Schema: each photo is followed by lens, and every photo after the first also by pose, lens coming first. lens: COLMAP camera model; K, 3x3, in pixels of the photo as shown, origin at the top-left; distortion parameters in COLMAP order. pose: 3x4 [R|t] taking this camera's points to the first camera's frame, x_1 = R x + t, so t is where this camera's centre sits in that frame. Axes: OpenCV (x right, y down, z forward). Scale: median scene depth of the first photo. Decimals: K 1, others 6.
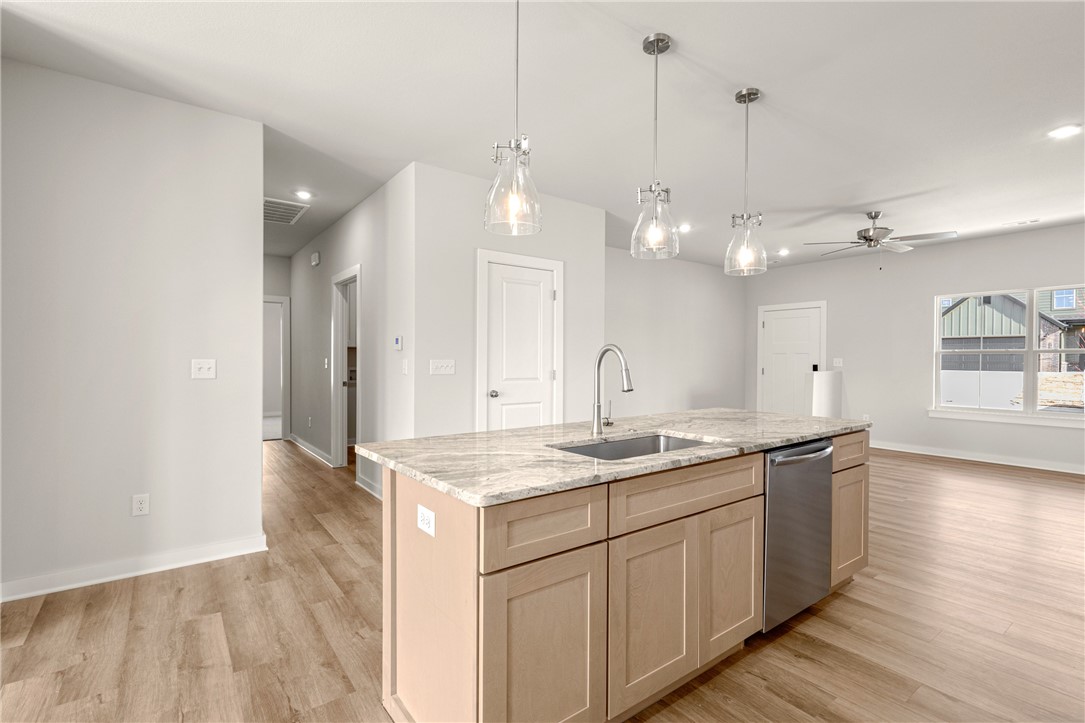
lens RADIAL K [[504.9, 0, 540.6], [0, 504.9, 362.6], [0, 0, 1]] dist [0.000825, 0.000045]
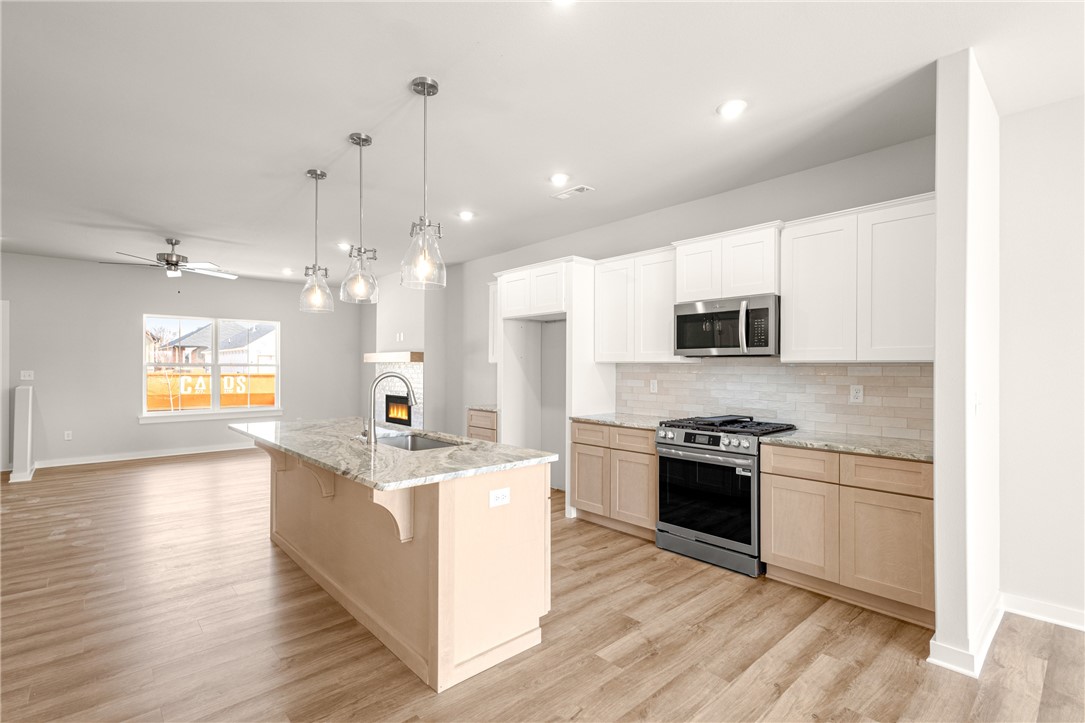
lens RADIAL K [[504.9, 0, 540.6], [0, 504.9, 362.6], [0, 0, 1]] dist [0.000825, 0.000045]
pose [[-0.093876, 0.002586, 0.995580, -0.511931], [0.004304, 0.999988, -0.002191, -0.023195], [-0.995575, 0.004079, -0.093887, 0.306352]]
